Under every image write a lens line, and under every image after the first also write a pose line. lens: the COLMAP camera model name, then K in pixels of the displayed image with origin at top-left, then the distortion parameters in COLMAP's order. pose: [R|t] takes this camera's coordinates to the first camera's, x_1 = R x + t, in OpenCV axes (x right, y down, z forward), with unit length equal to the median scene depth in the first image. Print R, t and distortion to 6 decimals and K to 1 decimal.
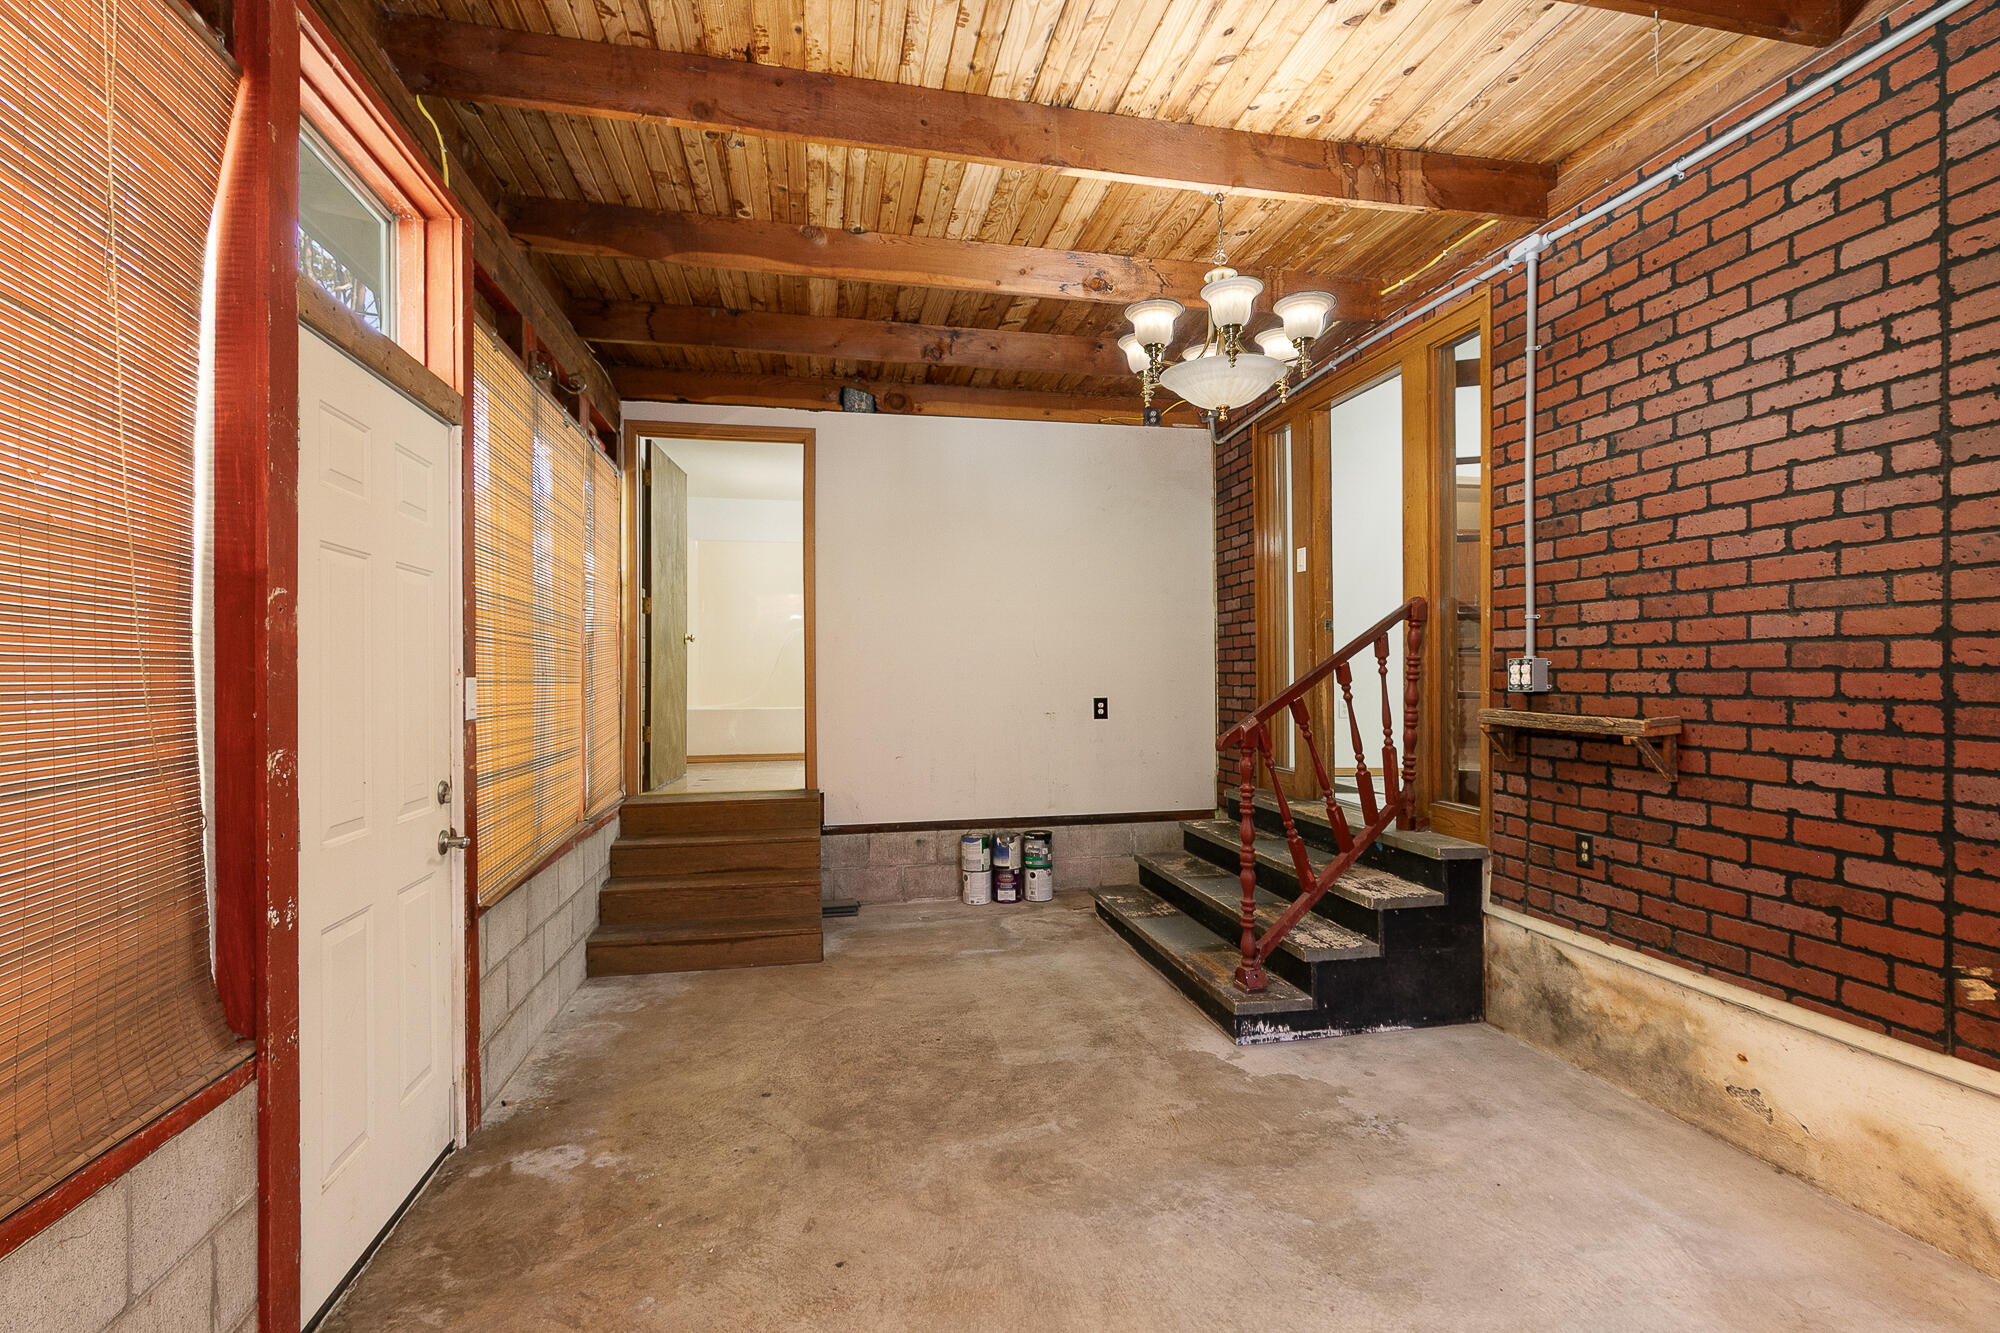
lens RADIAL K [[912.8, 0, 1005.6], [0, 912.8, 660.9], [0, 0, 1]] dist [0.000684, -0.000260]
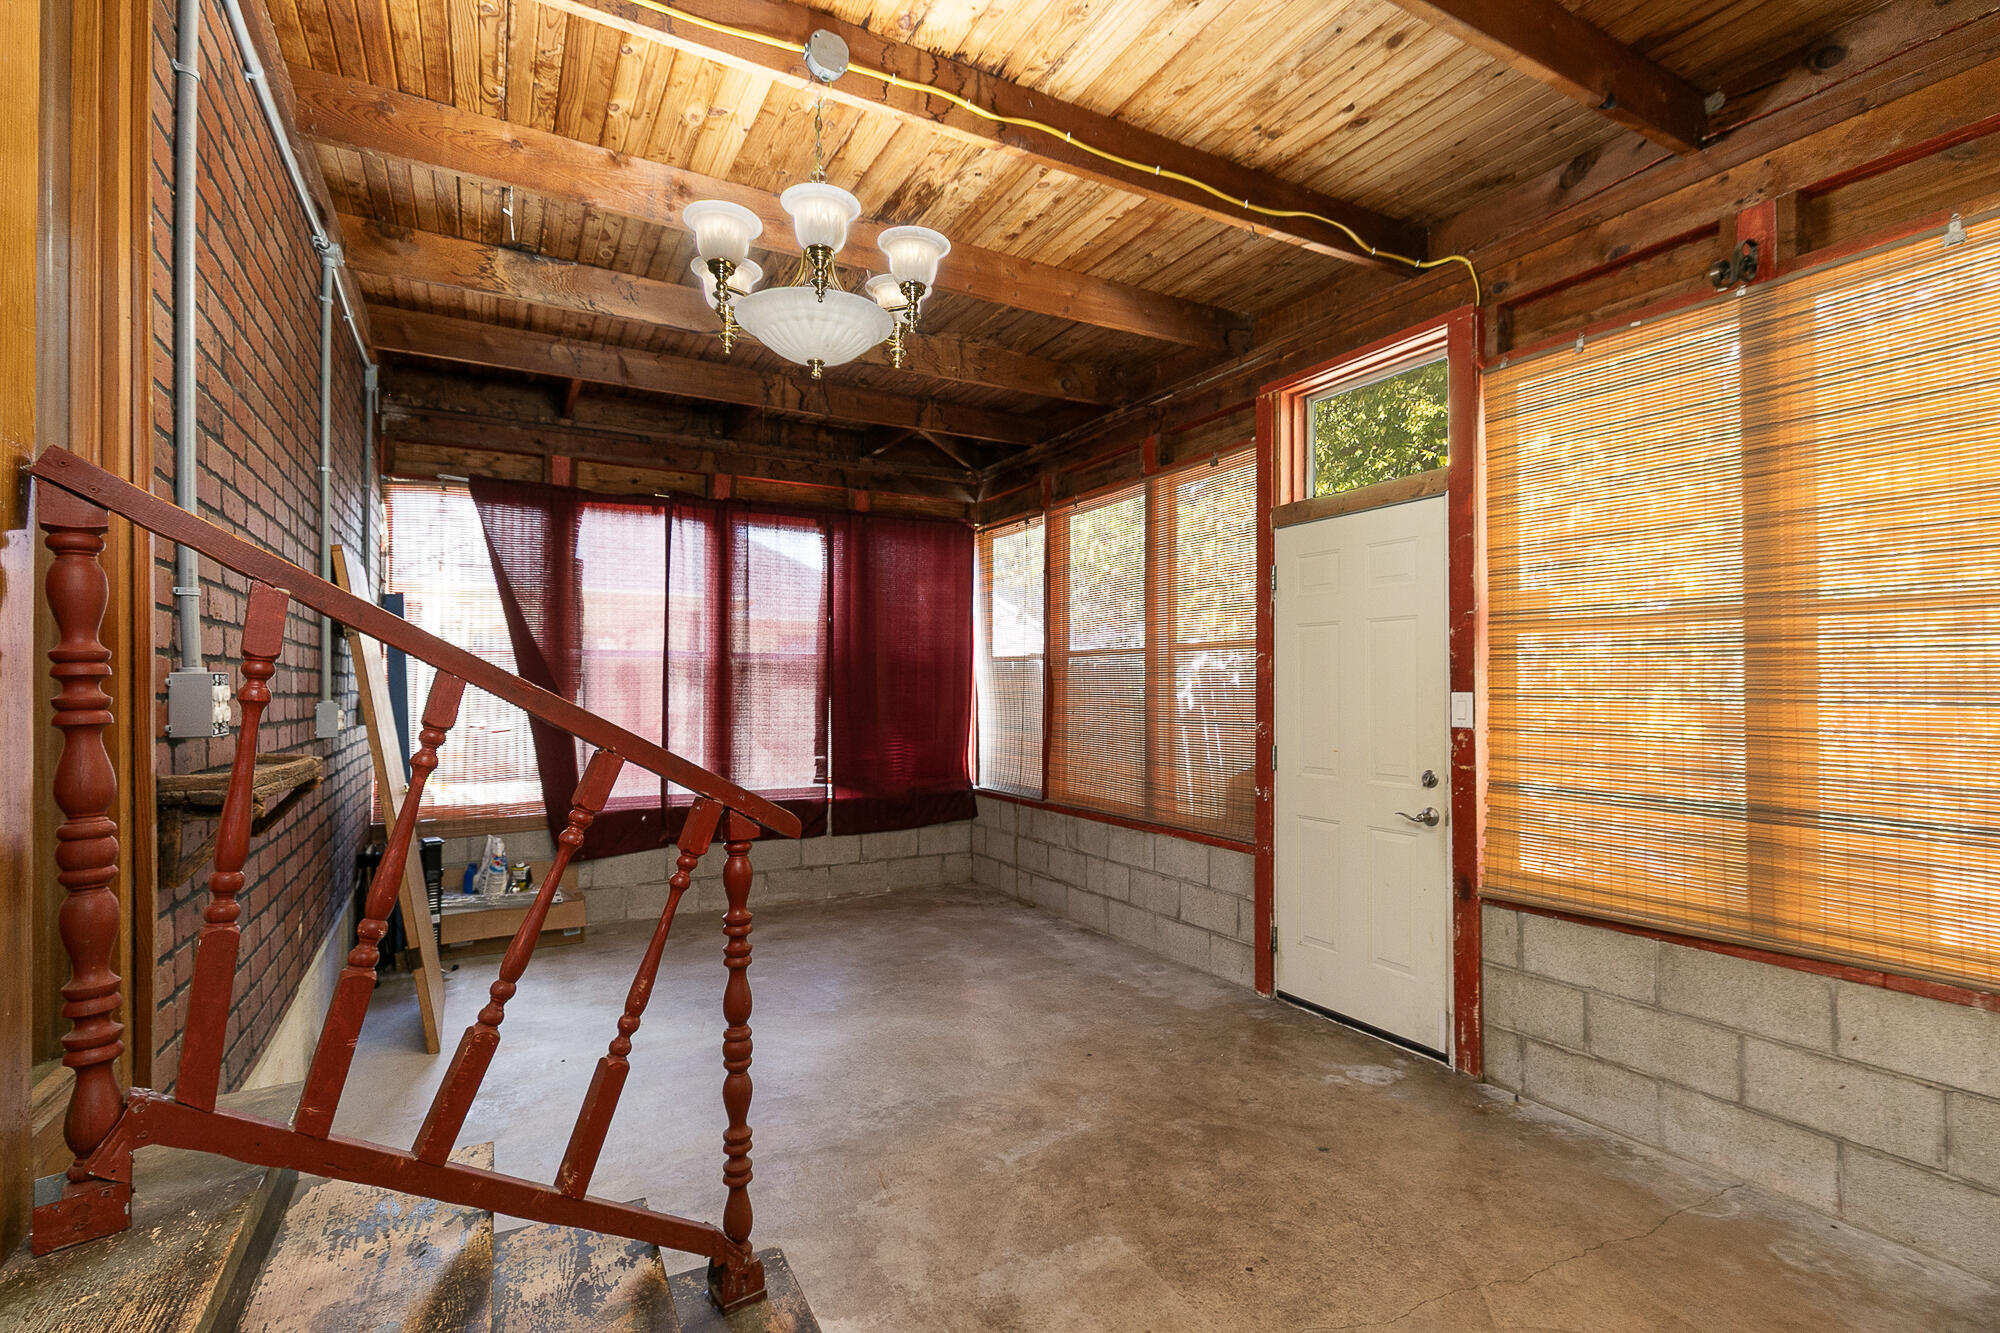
lens RADIAL K [[912.8, 0, 1005.6], [0, 912.8, 660.9], [0, 0, 1]] dist [0.000684, -0.000260]
pose [[-0.953774, -0.002336, -0.300515, 0.324722], [0.011170, 0.999003, -0.043217, 0.020057], [0.300317, -0.044576, -0.952797, 1.823707]]
